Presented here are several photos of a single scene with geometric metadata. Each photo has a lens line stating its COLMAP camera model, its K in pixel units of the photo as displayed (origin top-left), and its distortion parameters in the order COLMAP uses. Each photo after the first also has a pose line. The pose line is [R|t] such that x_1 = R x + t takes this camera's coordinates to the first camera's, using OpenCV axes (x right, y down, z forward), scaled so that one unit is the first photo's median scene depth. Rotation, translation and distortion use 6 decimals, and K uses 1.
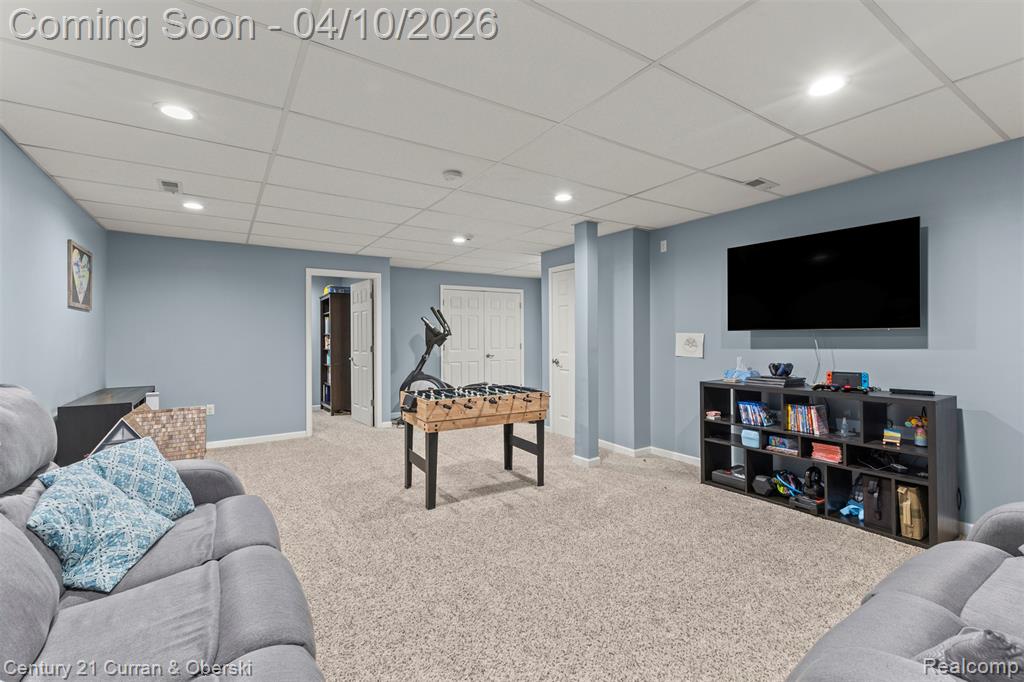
lens RADIAL K [[440.7, 0, 511.0], [0, 440.7, 335.0], [0, 0, 1]] dist [0.001978, -0.003720]
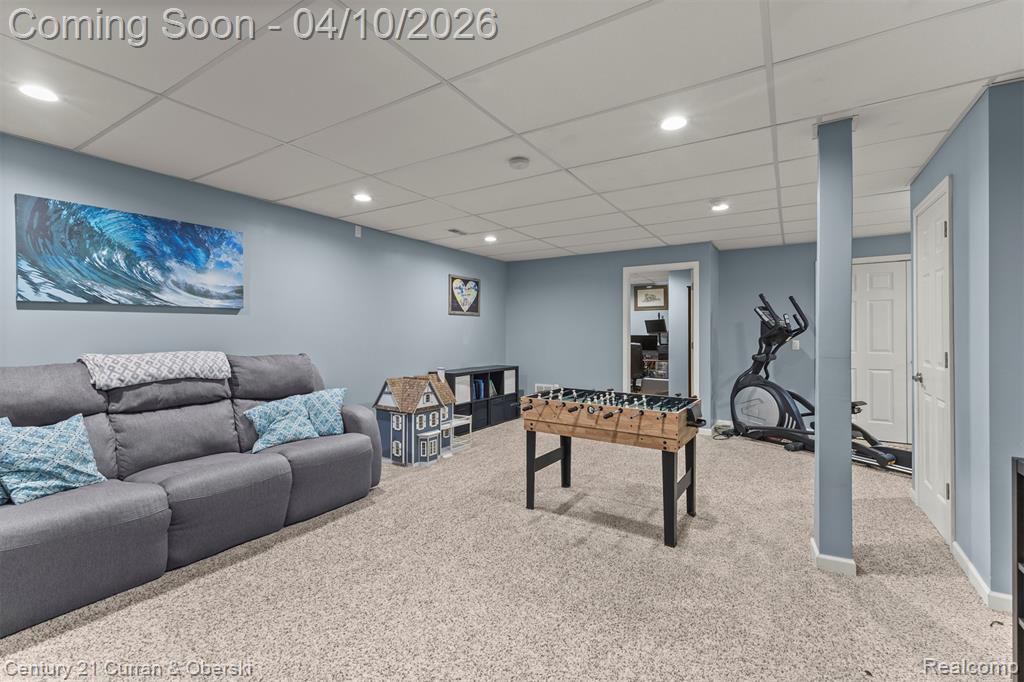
lens RADIAL K [[437.3, 0, 514.9], [0, 437.3, 330.2], [0, 0, 1]] dist [0.003609, -0.002489]
pose [[0.426794, -0.002677, -0.904345, 0.613613], [0.002859, 0.999995, -0.001611, 0.000862], [0.904344, -0.001898, 0.426799, 0.502379]]
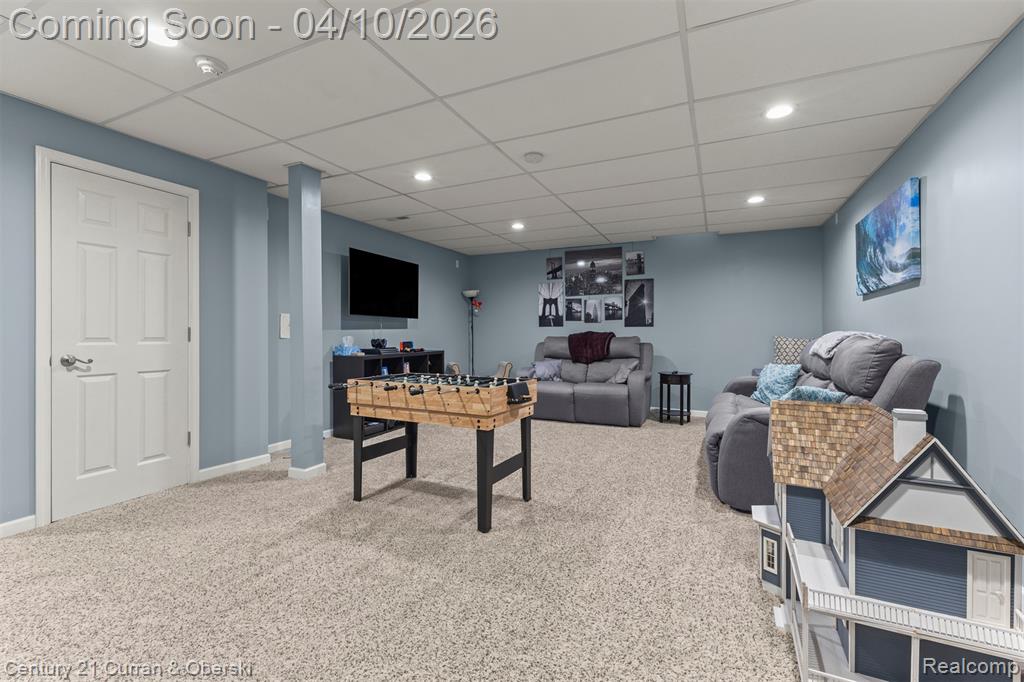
lens RADIAL K [[440.7, 0, 511.0], [0, 440.7, 335.0], [0, 0, 1]] dist [0.001978, -0.003720]
pose [[-0.520808, 0.004023, 0.853664, -0.848487], [-0.000906, 0.999986, -0.005265, 0.056336], [-0.853673, -0.003515, -0.520797, 1.355579]]
